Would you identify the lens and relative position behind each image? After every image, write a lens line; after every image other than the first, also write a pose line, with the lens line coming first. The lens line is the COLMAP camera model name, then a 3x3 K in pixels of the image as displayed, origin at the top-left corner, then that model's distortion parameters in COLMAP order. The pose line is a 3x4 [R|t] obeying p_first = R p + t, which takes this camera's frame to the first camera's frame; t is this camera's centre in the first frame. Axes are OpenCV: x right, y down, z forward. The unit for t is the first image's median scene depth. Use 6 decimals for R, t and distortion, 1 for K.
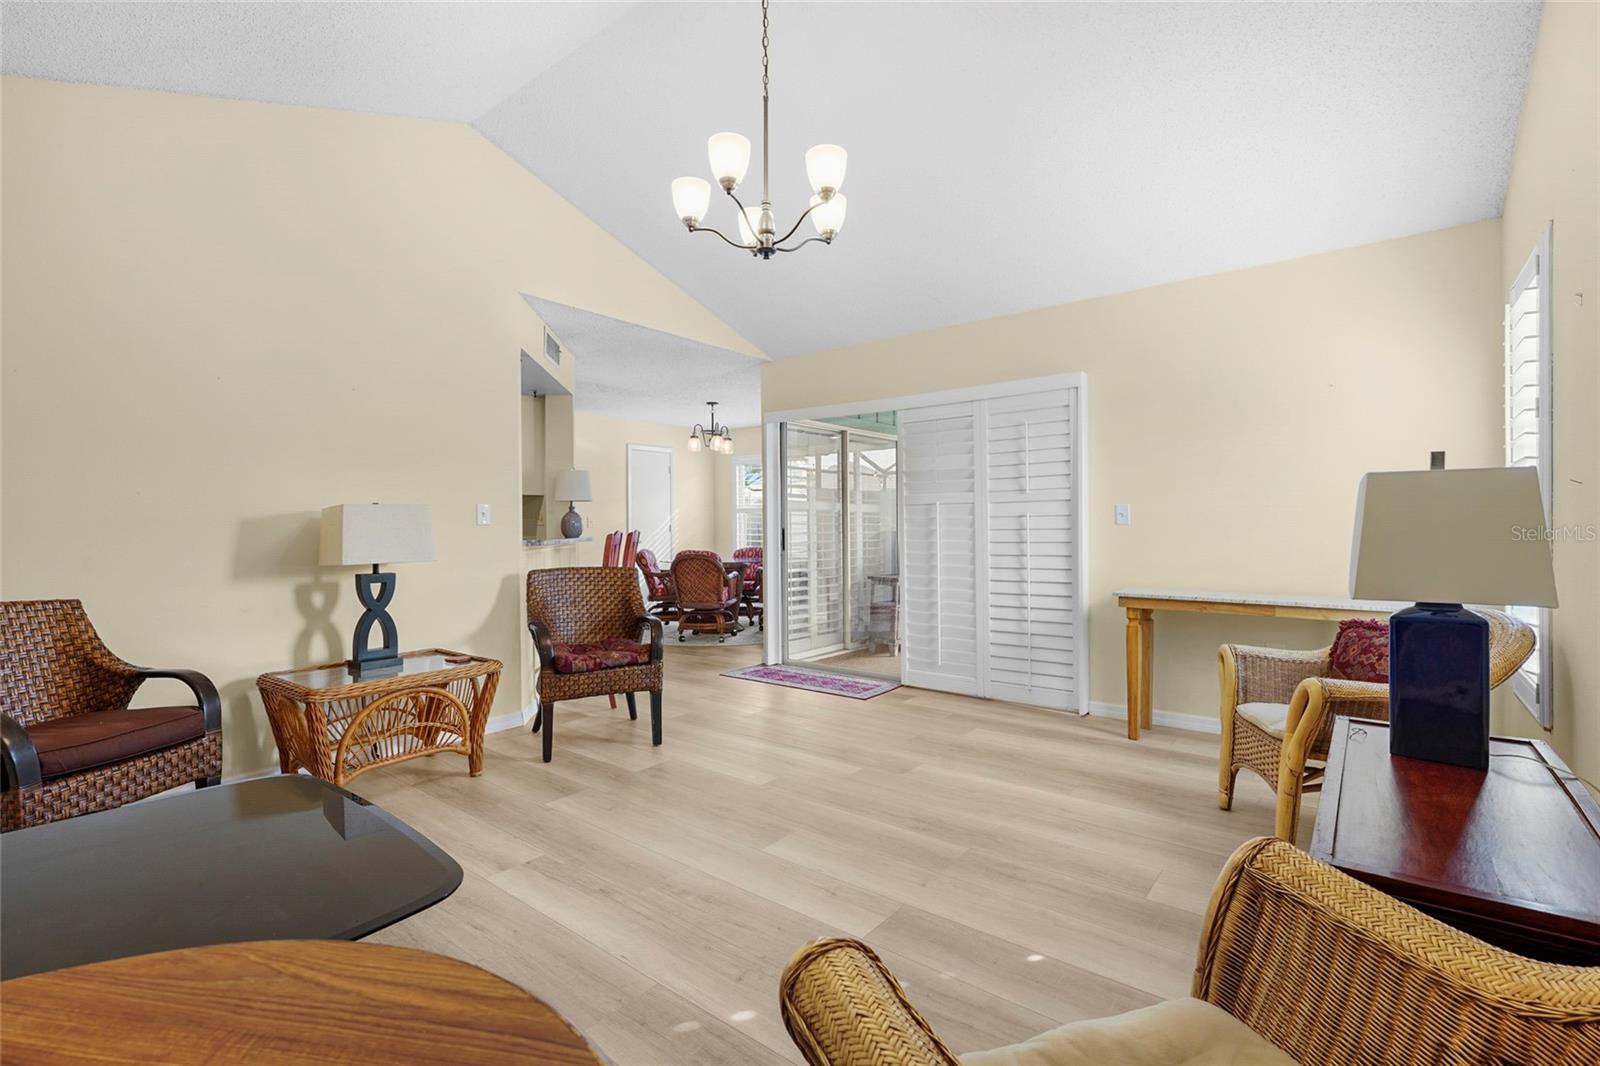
lens RADIAL K [[703.1, 0, 800.0], [0, 703.1, 533.0], [0, 0, 1]] dist [-0.001615, -0.000195]
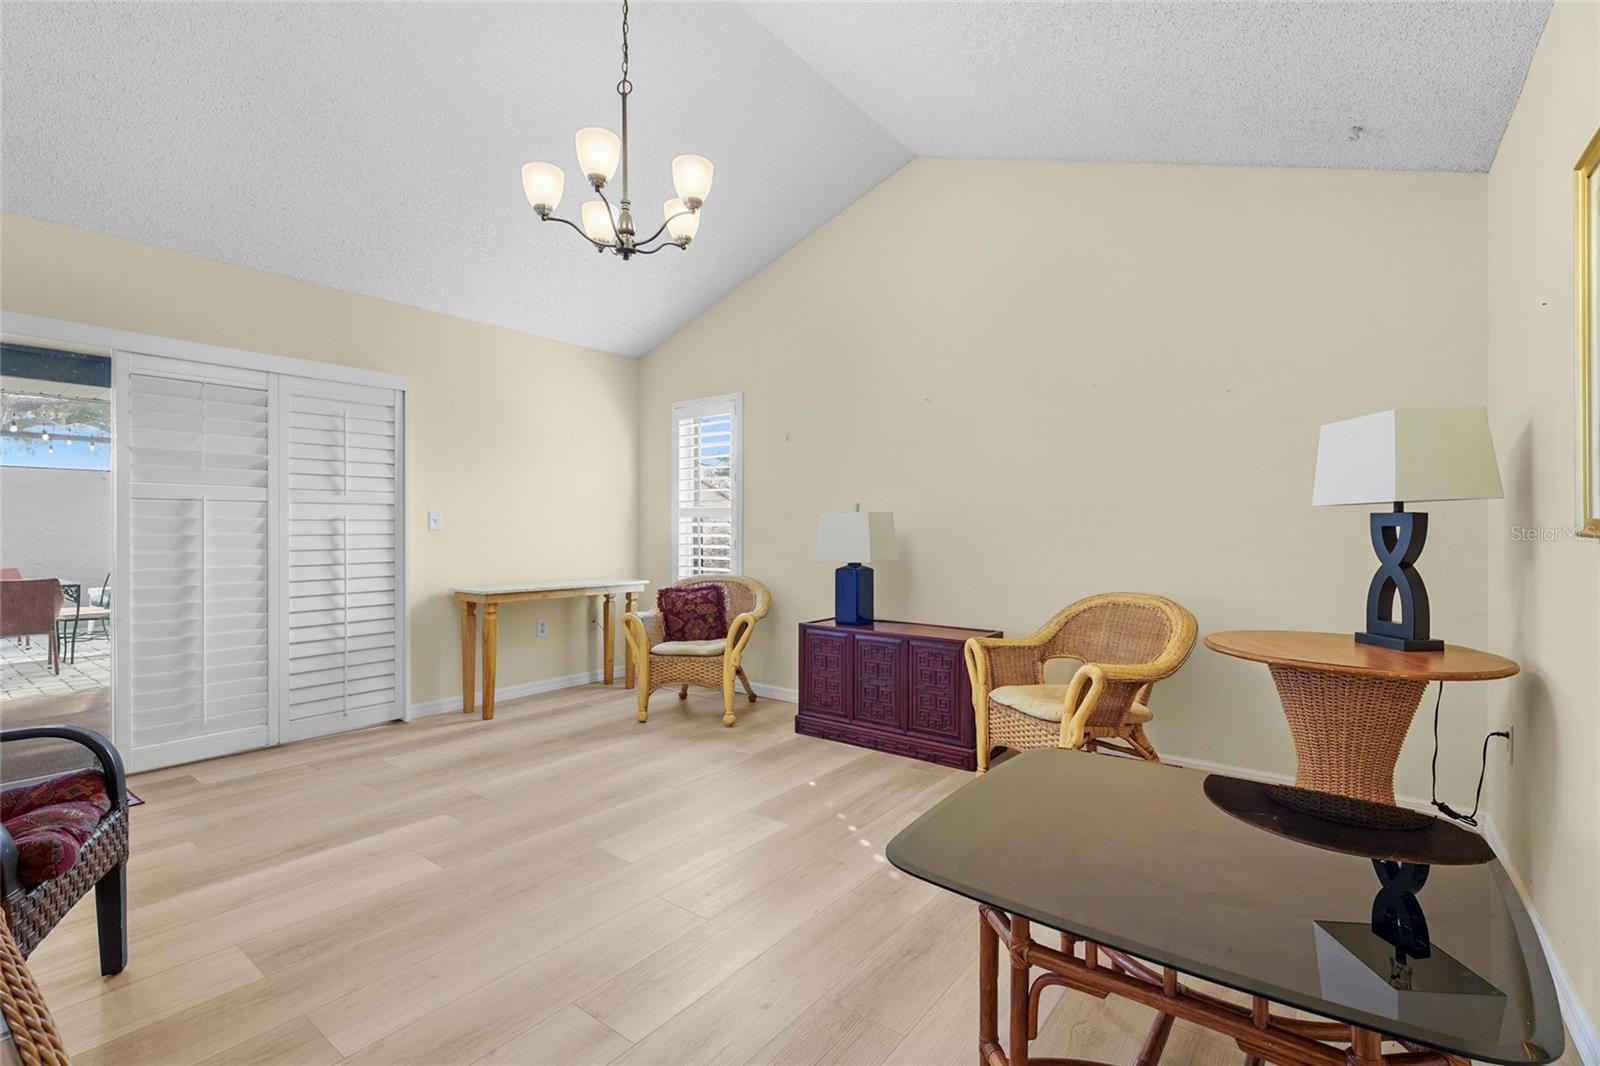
lens RADIAL K [[718.4, 0, 802.4], [0, 718.4, 527.8], [0, 0, 1]] dist [-0.000898, -0.000561]
pose [[-0.008657, 0.007315, 0.999936, -0.643635], [0.005987, 0.999956, -0.007263, -0.004349], [-0.999945, 0.005924, -0.008701, 0.465134]]
